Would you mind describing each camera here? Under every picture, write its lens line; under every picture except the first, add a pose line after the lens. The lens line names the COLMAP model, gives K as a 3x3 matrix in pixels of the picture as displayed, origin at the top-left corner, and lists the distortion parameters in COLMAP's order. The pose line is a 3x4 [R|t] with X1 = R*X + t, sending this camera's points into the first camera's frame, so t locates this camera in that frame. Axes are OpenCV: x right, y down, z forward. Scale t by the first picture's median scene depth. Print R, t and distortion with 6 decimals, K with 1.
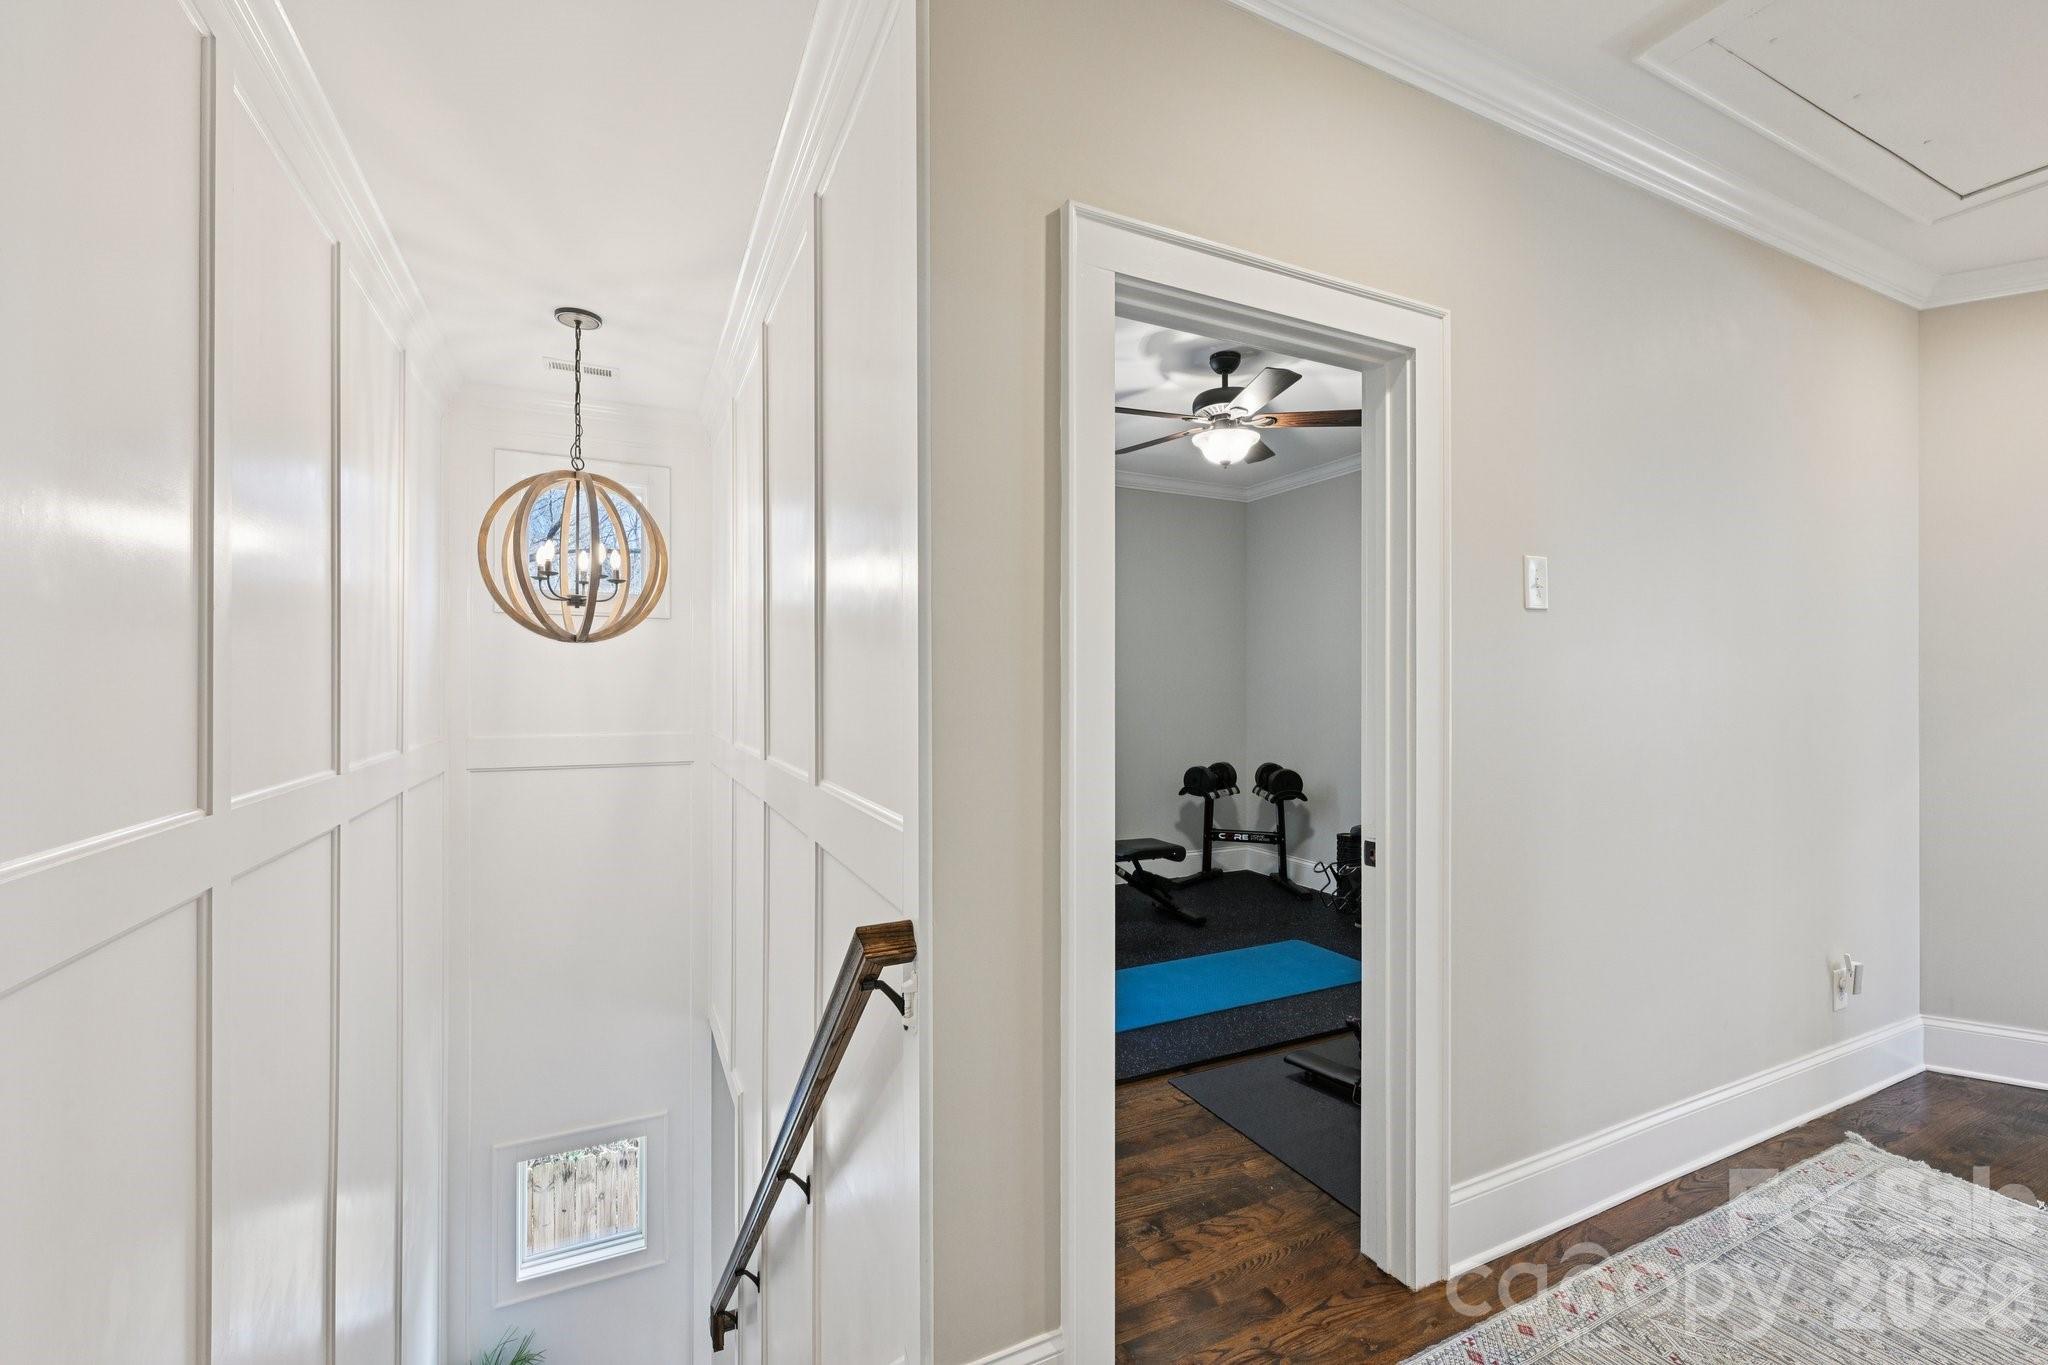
lens RADIAL K [[843.7, 0, 1025.0], [0, 843.7, 683.4], [0, 0, 1]] dist [-0.014580, 0.000019]
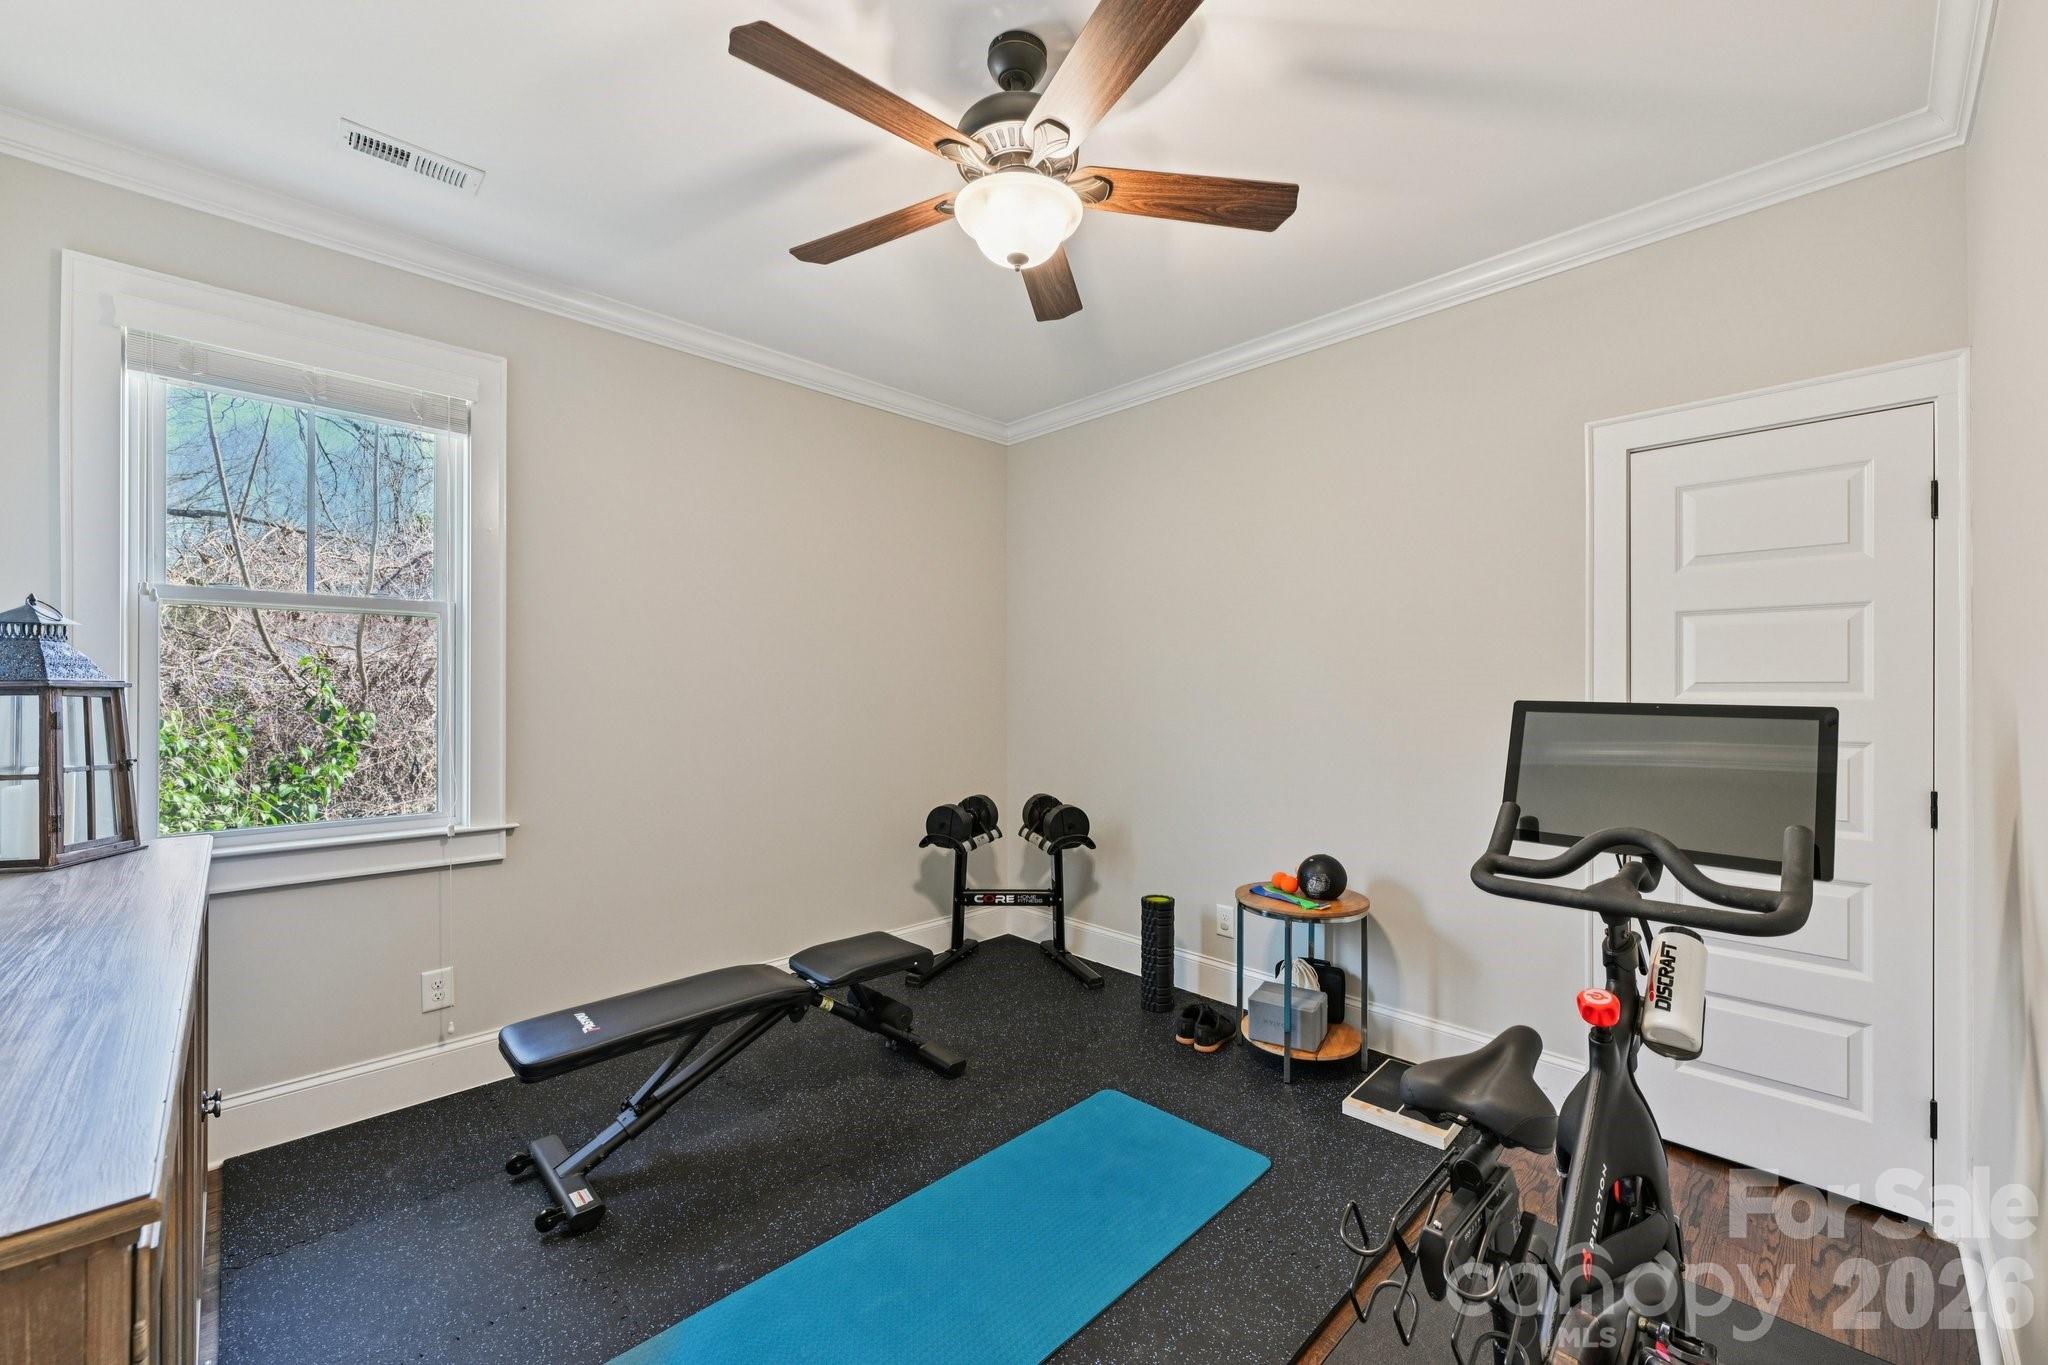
lens RADIAL K [[812.8, 0, 1032.5], [0, 812.8, 683.2], [0, 0, 1]] dist [0.001940, 0.000233]
pose [[0.946269, -0.005163, 0.323340, 0.053213], [0.004123, 0.999984, 0.003902, -0.005081], [-0.323355, -0.002359, 0.946275, 0.324495]]
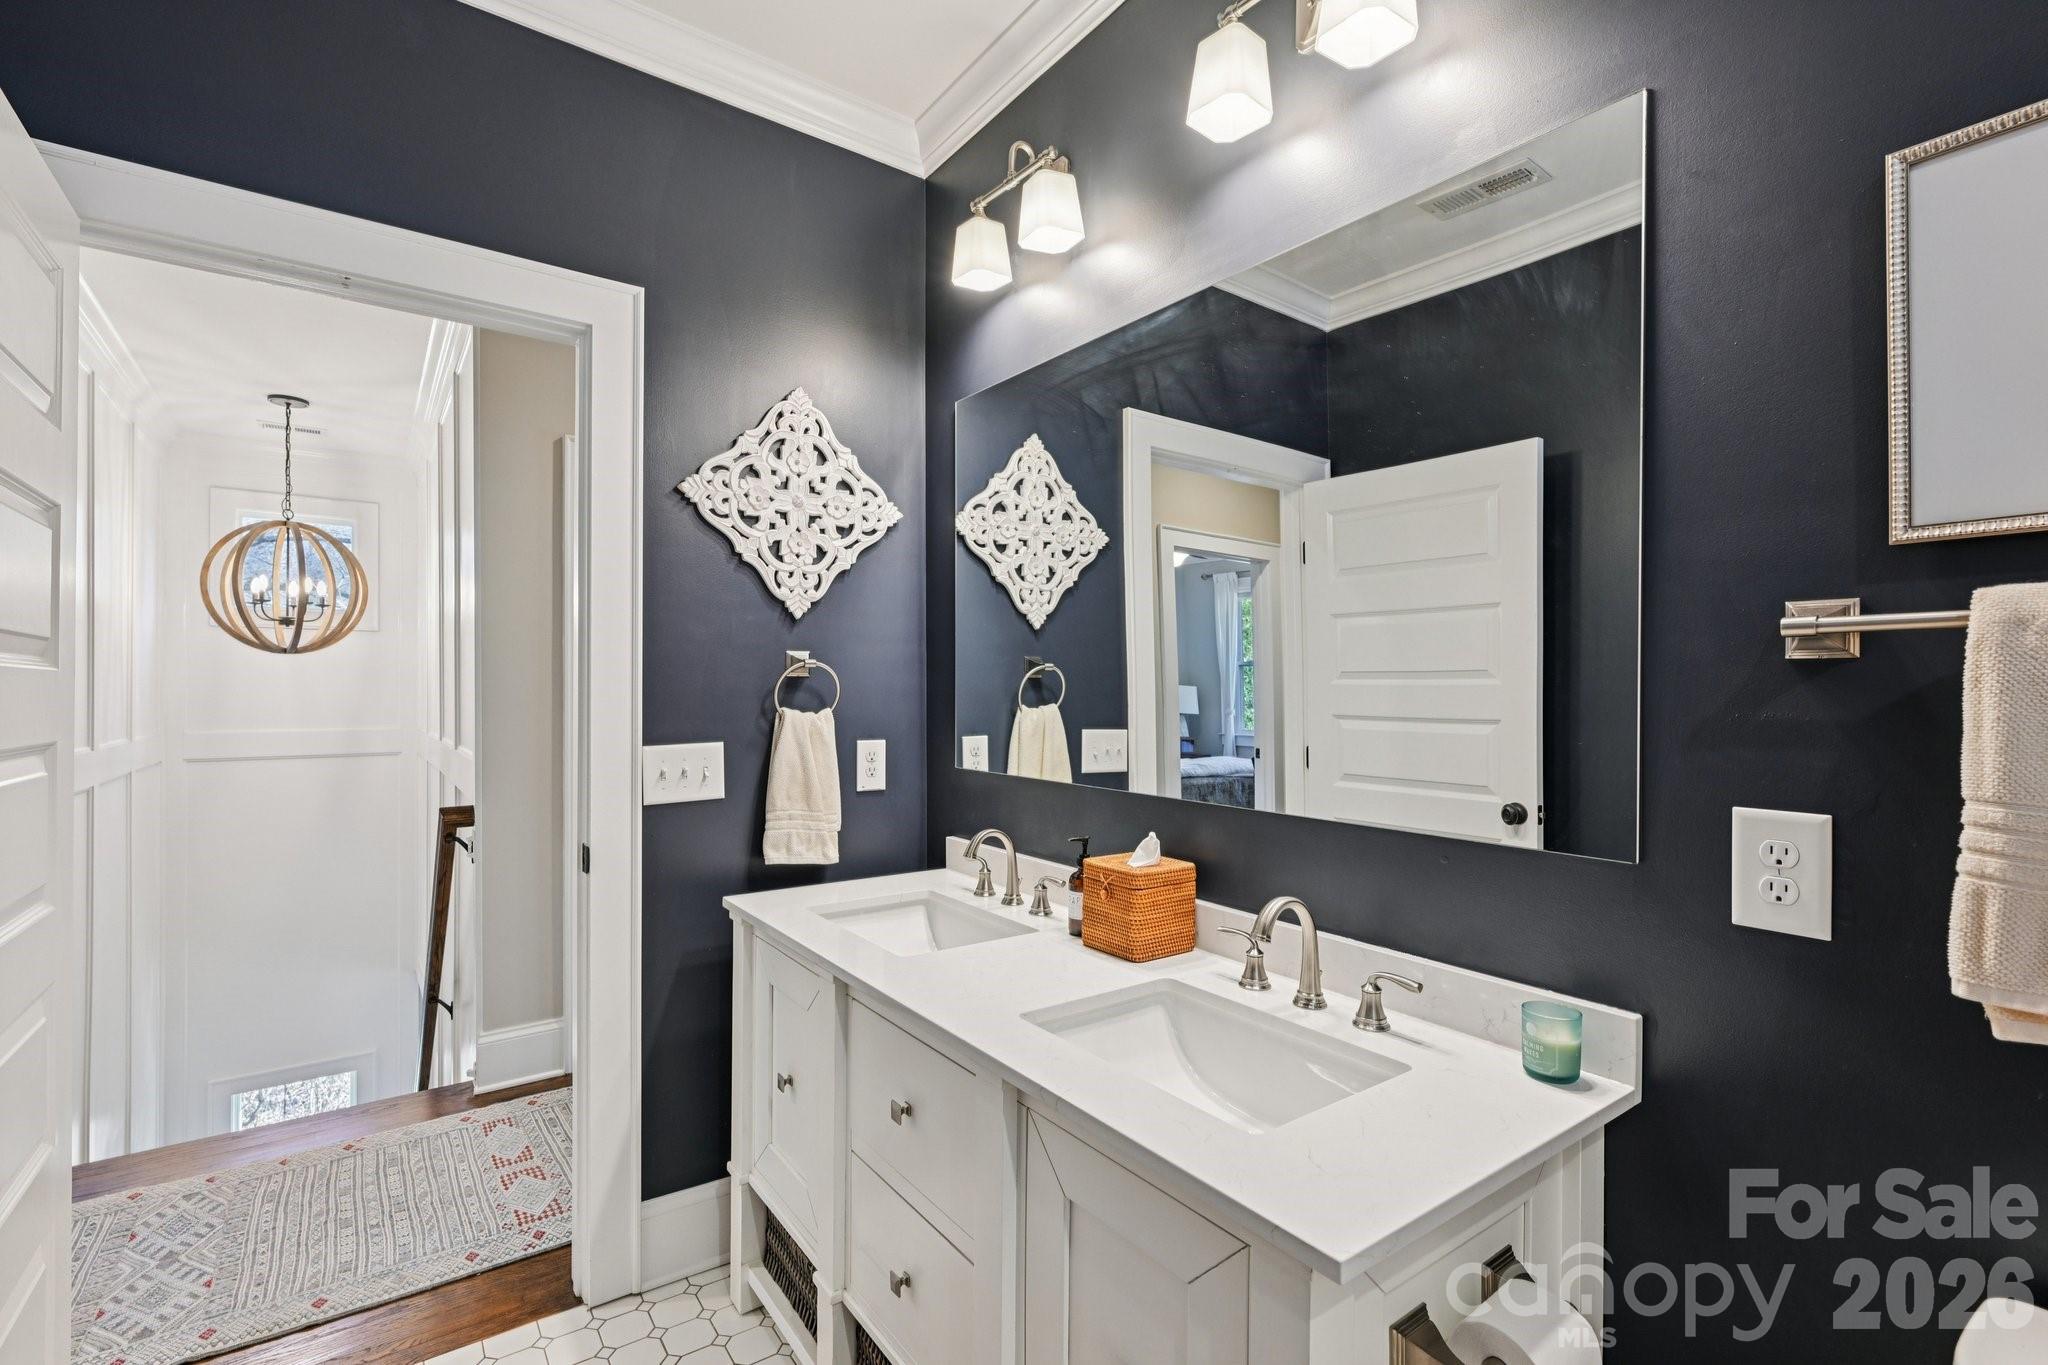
lens RADIAL K [[916.3, 0, 1013.7], [0, 916.3, 680.5], [0, 0, 1]] dist [-0.003254, -0.000917]
pose [[0.984762, -0.001583, 0.173902, 0.493891], [0.002627, 0.999980, -0.005770, 0.005261], [-0.173889, 0.006138, 0.984746, -0.884877]]
